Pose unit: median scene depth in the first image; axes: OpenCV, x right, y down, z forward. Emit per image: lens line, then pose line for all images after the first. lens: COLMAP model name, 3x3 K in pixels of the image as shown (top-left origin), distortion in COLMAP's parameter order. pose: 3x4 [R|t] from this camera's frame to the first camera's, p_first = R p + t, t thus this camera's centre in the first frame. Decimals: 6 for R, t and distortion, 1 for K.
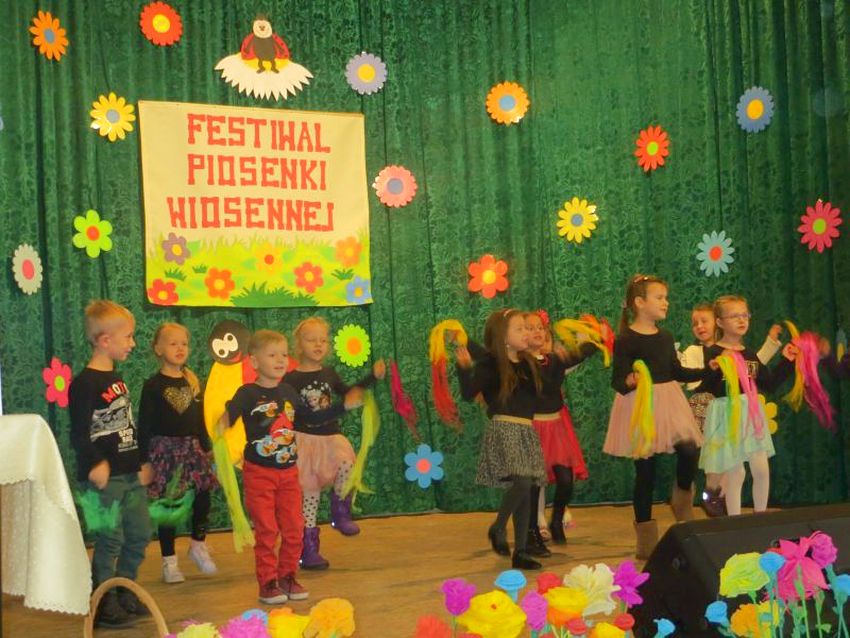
lens RADIAL K [[1336.7, 0, 432.6], [0, 1336.7, 331.9], [0, 0, 1]] dist [-0.093985, 0.000000]
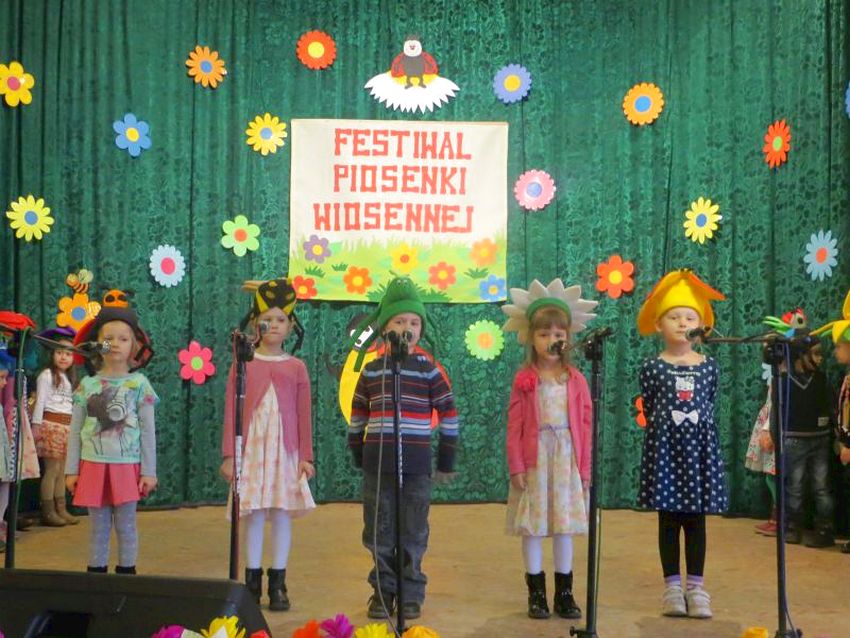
lens RADIAL K [[1082.0, 0, 418.6], [0, 1082.0, 328.4], [0, 0, 1]] dist [-0.052626, 0.000000]
pose [[0.893884, 0.034951, -0.446933, 0.286271], [-0.028359, 0.999368, 0.021433, -0.016287], [0.447400, -0.006484, 0.894310, 0.207117]]
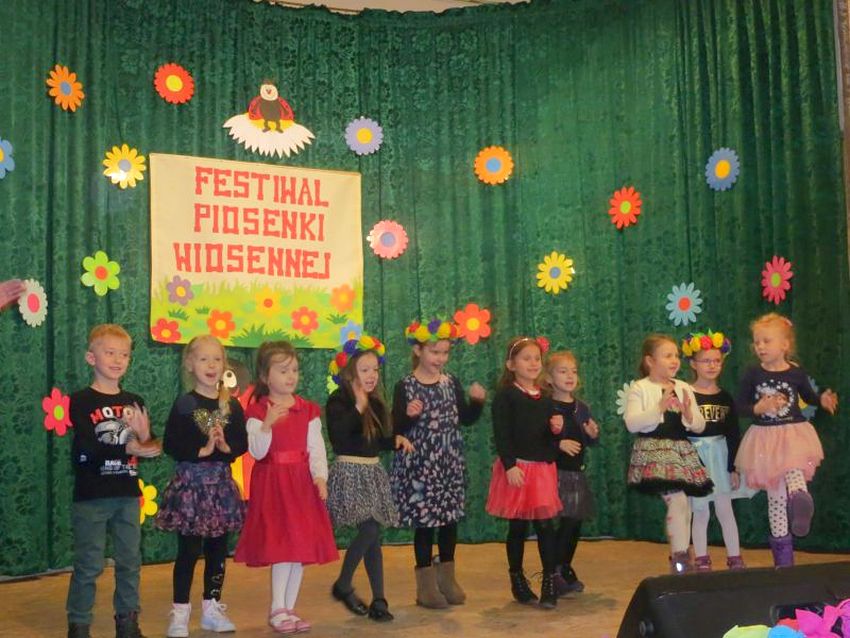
lens RADIAL K [[1082.0, 0, 427.5], [0, 1082.0, 320.2], [0, 0, 1]] dist [-0.052626, 0.000000]
pose [[0.999716, 0.018968, -0.014408, 0.018677], [-0.019844, 0.997795, -0.063335, 0.012267], [0.013175, 0.063603, 0.997888, 0.131498]]
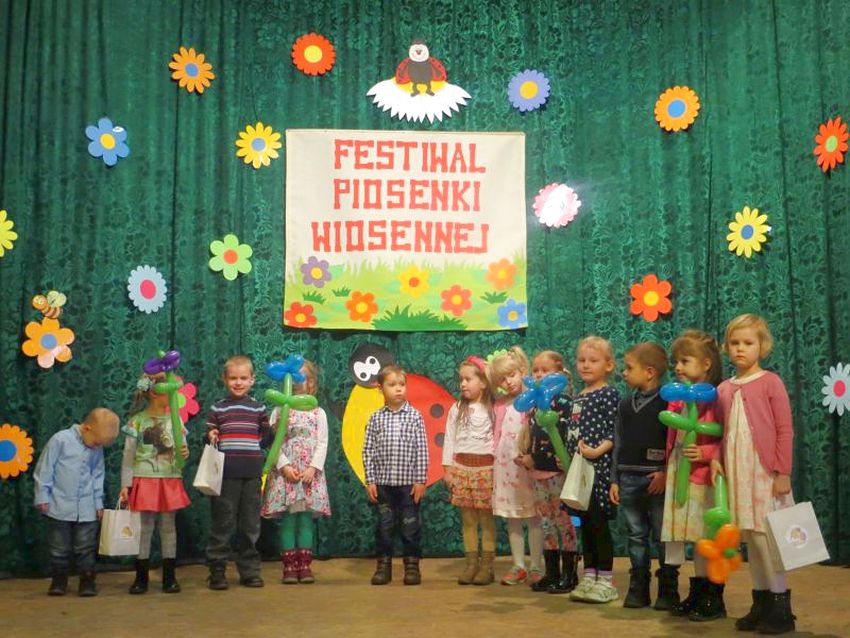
lens RADIAL K [[1082.0, 0, 424.9], [0, 1082.0, 327.6], [0, 0, 1]] dist [-0.052626, 0.000000]
pose [[0.913239, -0.003581, -0.407408, 0.208638], [-0.016280, 0.998842, -0.045274, 0.015162], [0.407098, 0.047978, 0.912123, 0.275420]]
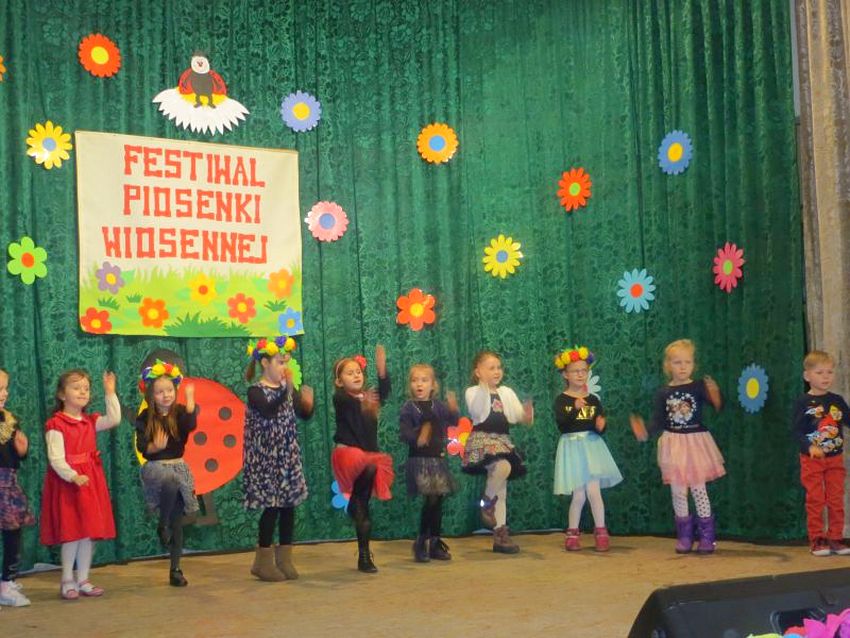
lens RADIAL K [[1186.2, 0, 431.2], [0, 1186.2, 320.7], [0, 0, 1]] dist [-0.051644, 0.000000]
pose [[0.997294, 0.014109, 0.072156, -0.013622], [-0.011733, 0.999378, -0.033248, -0.002649], [-0.072581, 0.032311, 0.996839, 0.086221]]
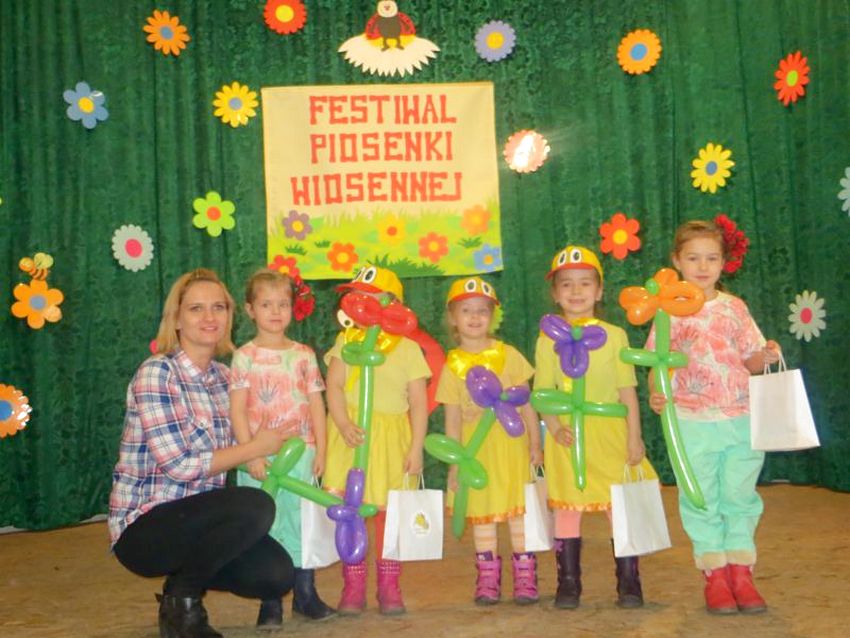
lens RADIAL K [[978.0, 0, 423.5], [0, 978.0, 322.2], [0, 0, 1]] dist [-0.027255, 0.000000]
pose [[0.917988, -0.025604, -0.395780, 0.193545], [0.026476, 0.999644, -0.003261, 0.018624], [0.395723, -0.007485, 0.918340, 0.318710]]
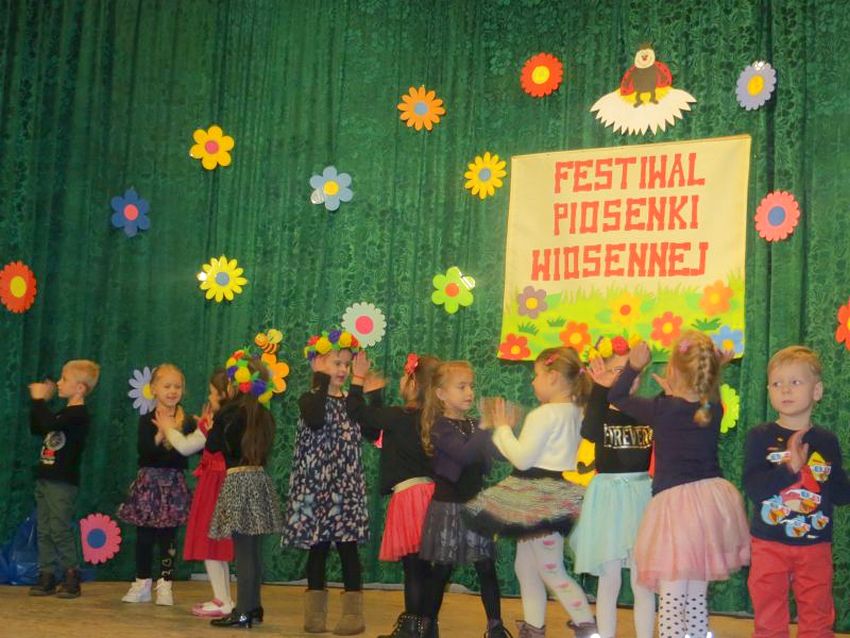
lens RADIAL K [[1367.9, 0, 417.4], [0, 1367.9, 334.1], [0, 0, 1]] dist [-0.101505, 0.000000]
pose [[0.493790, -0.020971, -0.869328, 0.612207], [-0.030753, 0.998663, -0.041559, 0.005169], [0.869037, 0.047256, 0.492484, 0.417671]]
